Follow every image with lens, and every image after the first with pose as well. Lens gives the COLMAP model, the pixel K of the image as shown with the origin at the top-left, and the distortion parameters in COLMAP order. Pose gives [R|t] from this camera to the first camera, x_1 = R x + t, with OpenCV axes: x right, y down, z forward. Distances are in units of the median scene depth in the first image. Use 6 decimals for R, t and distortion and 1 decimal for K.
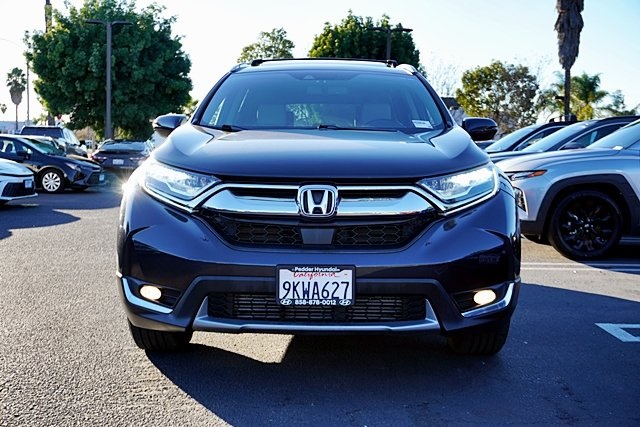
lens RADIAL K [[758.8, 0, 319.0], [0, 758.8, 214.1], [0, 0, 1]] dist [0.058751, 0.000000]
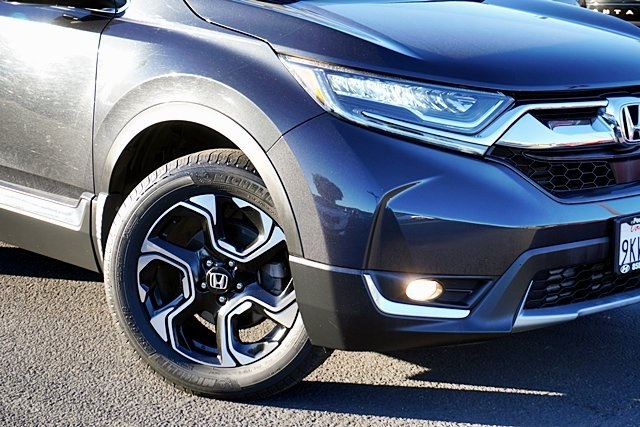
lens RADIAL K [[1377.7, 0, 318.9], [0, 1377.7, 217.0], [0, 0, 1]] dist [0.017070, 0.000000]
pose [[0.717992, -0.131360, 0.683544, -1.094944], [0.046103, 0.988849, 0.141605, -0.123274], [-0.694523, -0.070158, 0.716042, 0.283477]]
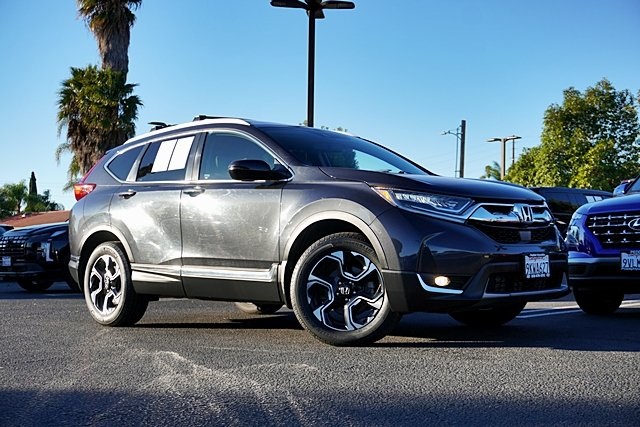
lens RADIAL K [[882.2, 0, 329.9], [0, 882.2, 227.9], [0, 0, 1]] dist [0.051830, 0.000000]
pose [[0.687026, -0.008063, 0.726588, -1.626373], [0.080974, 0.994560, -0.065529, 0.100652], [-0.722107, 0.103855, 0.683941, 0.036104]]
